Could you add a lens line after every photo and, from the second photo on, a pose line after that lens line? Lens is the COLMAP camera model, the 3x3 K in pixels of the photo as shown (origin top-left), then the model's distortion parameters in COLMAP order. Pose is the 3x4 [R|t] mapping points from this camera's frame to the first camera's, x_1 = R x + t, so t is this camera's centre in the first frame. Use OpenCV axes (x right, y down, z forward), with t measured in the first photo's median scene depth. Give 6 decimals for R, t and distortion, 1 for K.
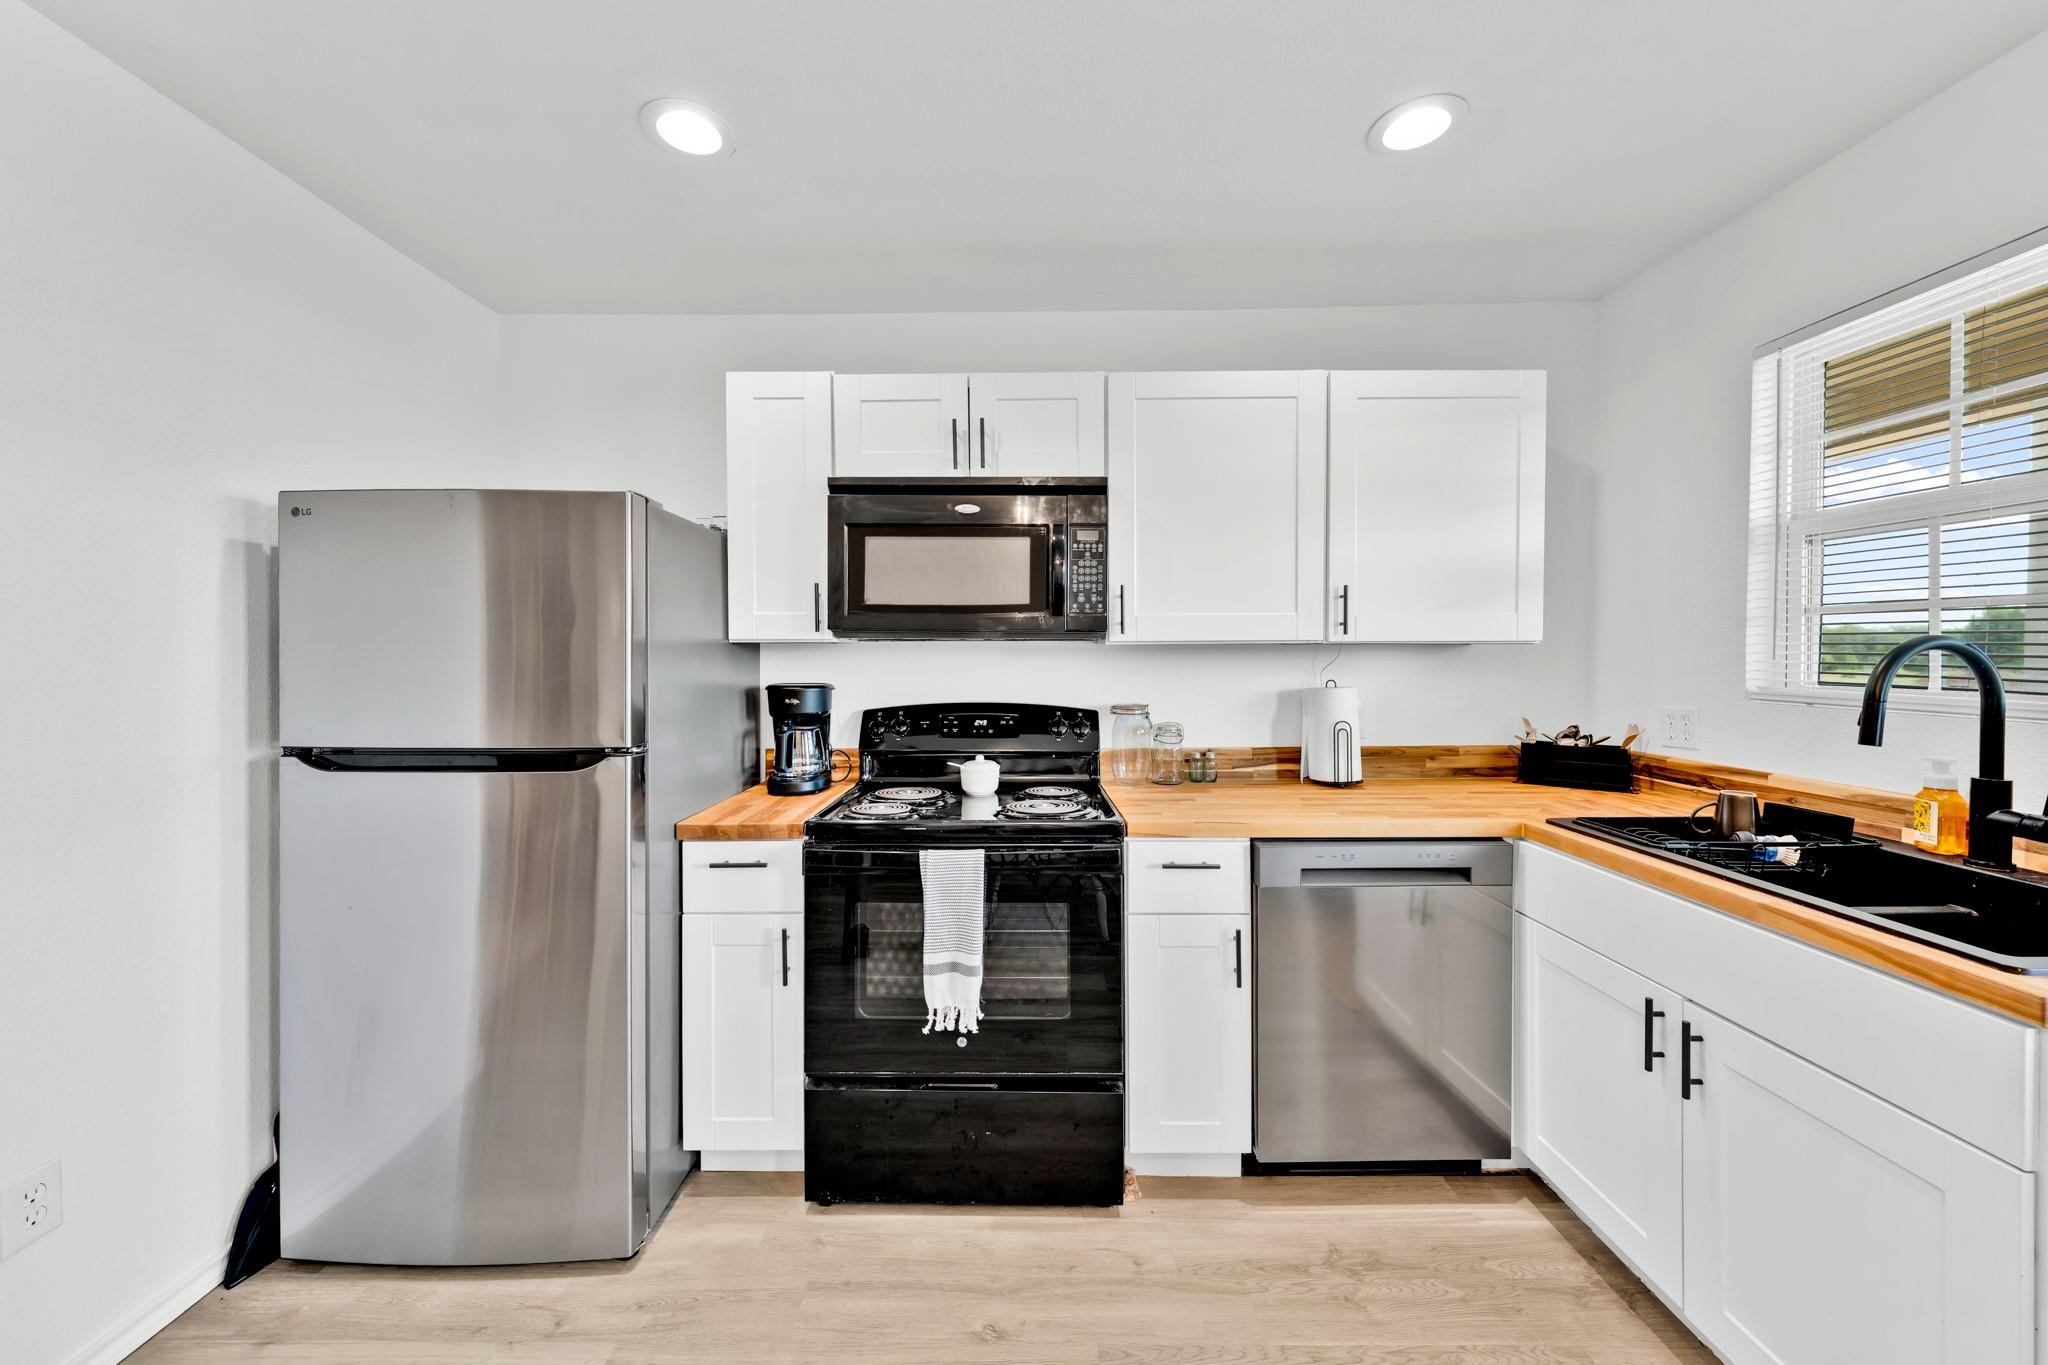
lens RADIAL K [[700.8, 0, 1015.5], [0, 700.8, 664.8], [0, 0, 1]] dist [0.002601, 0.000080]
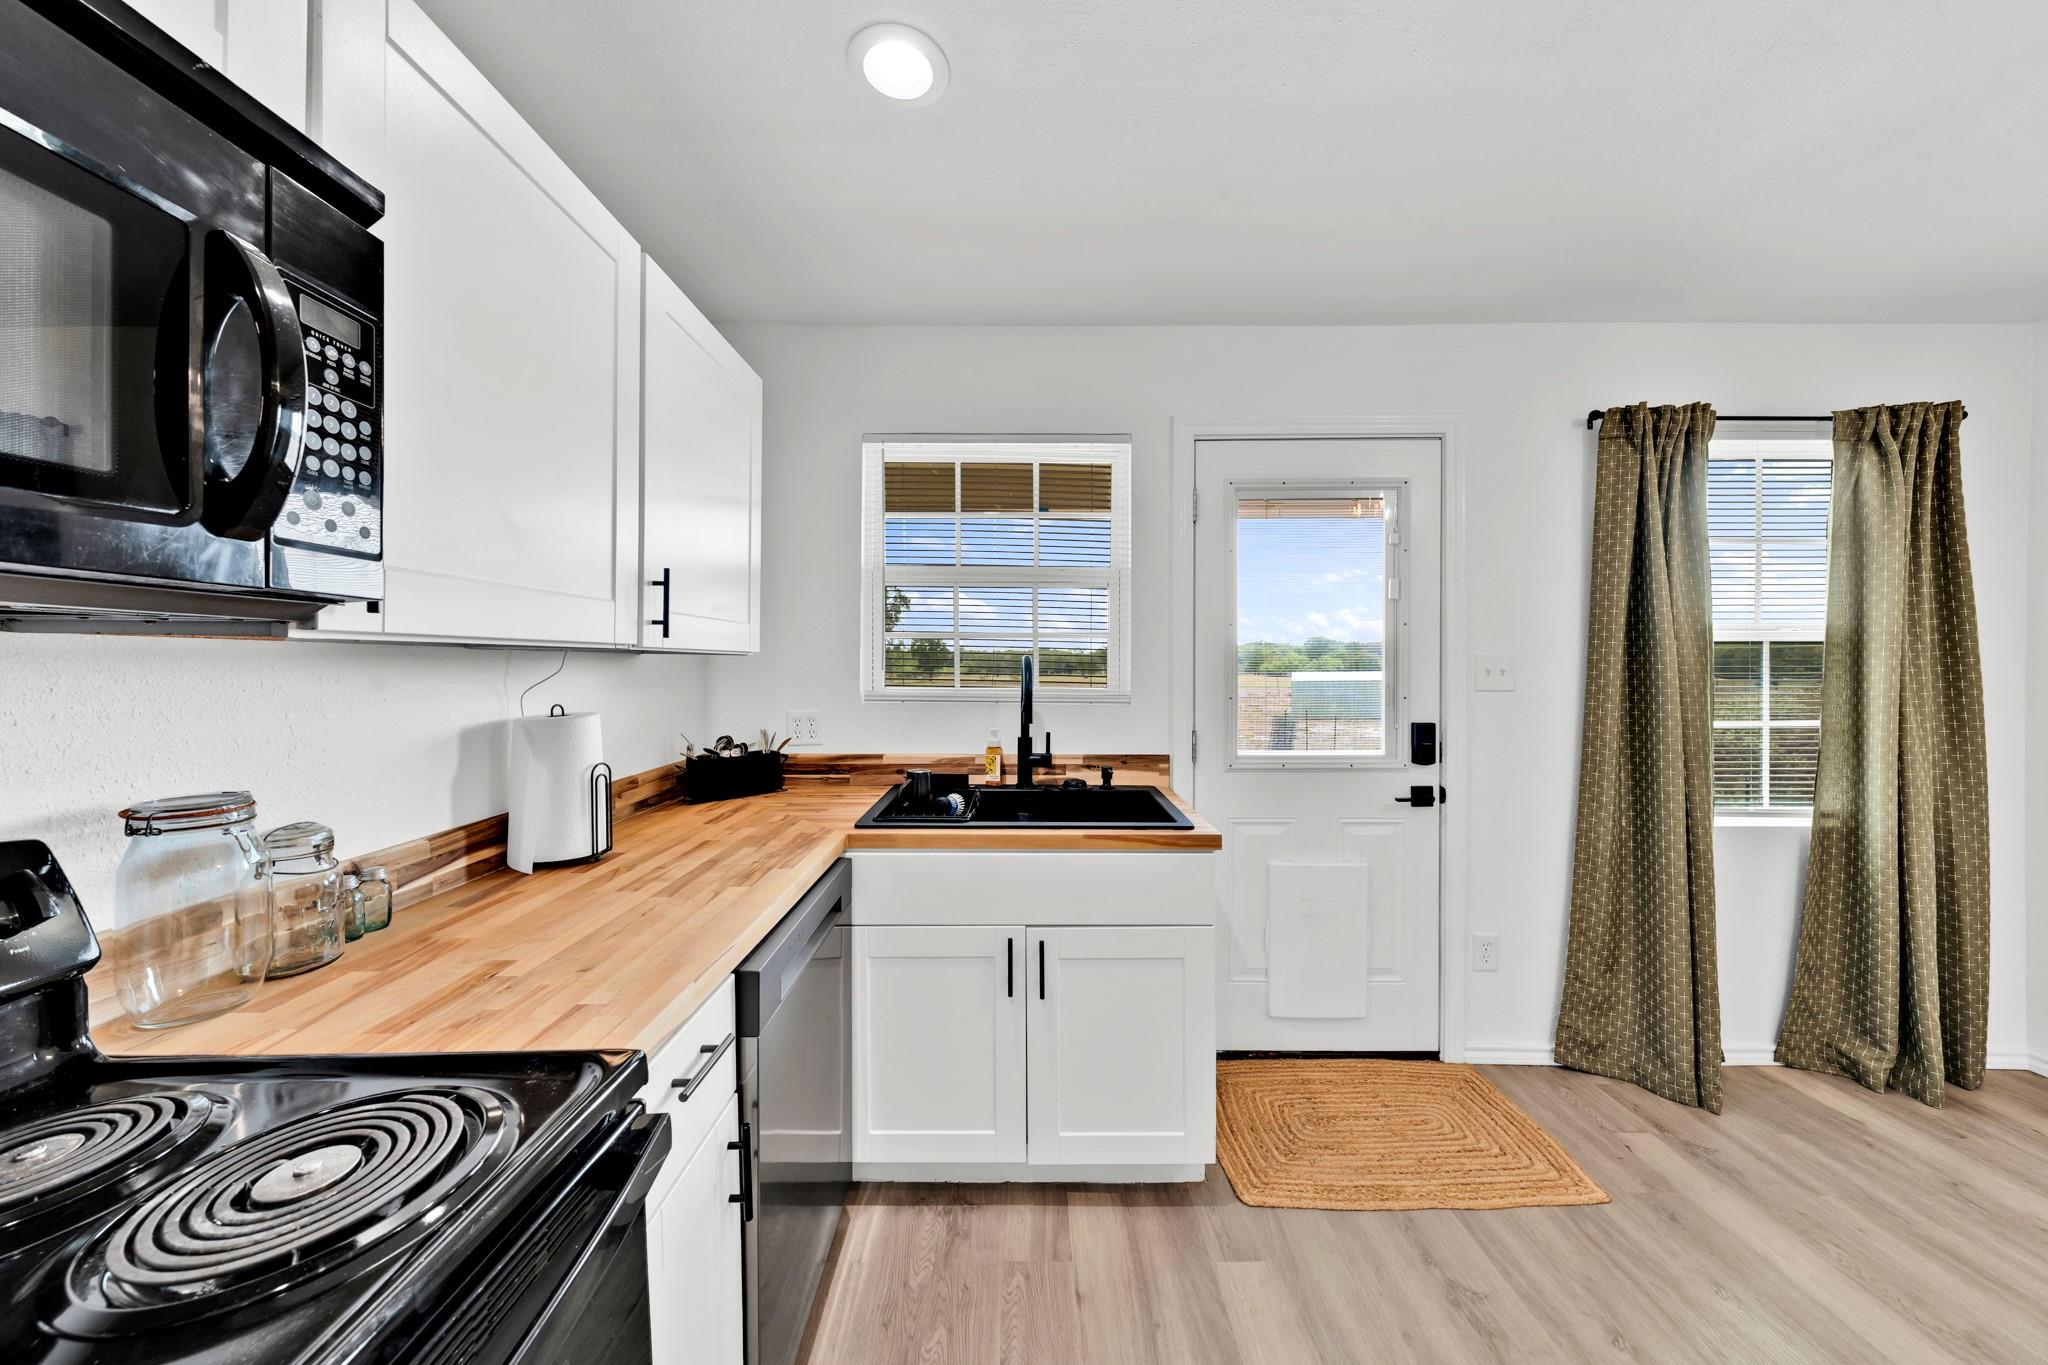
lens RADIAL K [[700.8, 0, 1014.2], [0, 700.8, 671.6], [0, 0, 1]] dist [0.002601, 0.000080]
pose [[0.016089, -0.006530, 0.999849, -0.231862], [0.013715, 0.999886, 0.006310, -0.008432], [-0.999776, 0.013611, 0.016177, 0.630983]]
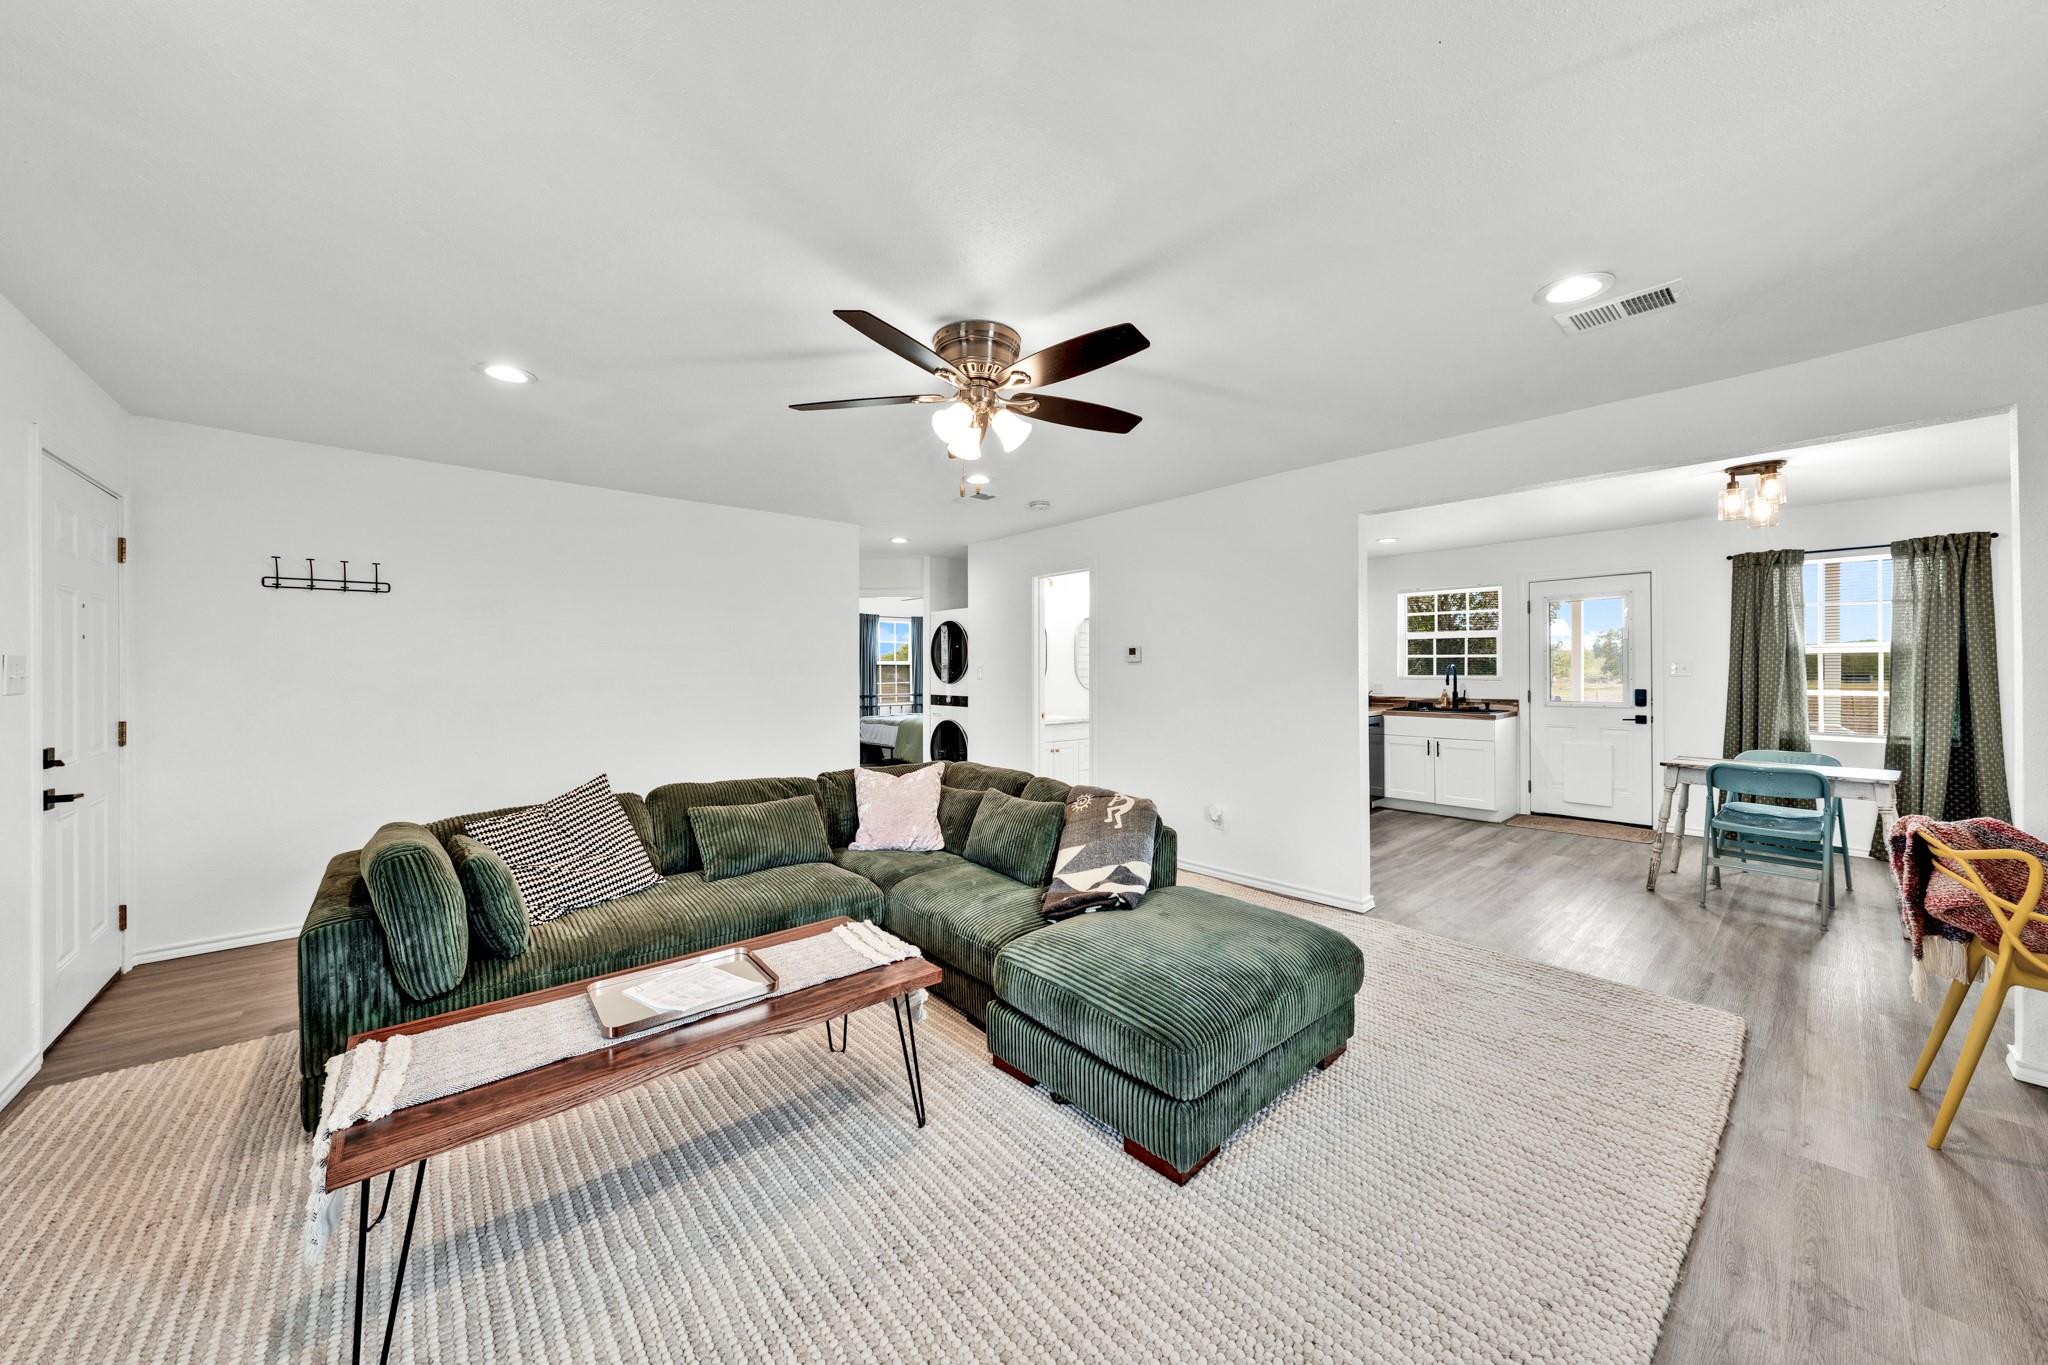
lens RADIAL K [[700.8, 0, 1013.3], [0, 700.8, 676.1], [0, 0, 1]] dist [0.002601, 0.000080]
pose [[0.759636, -0.006363, 0.650317, -2.840284], [0.010263, 0.999945, -0.002203, 0.016557], [-0.650267, 0.008348, 0.759660, -0.520284]]
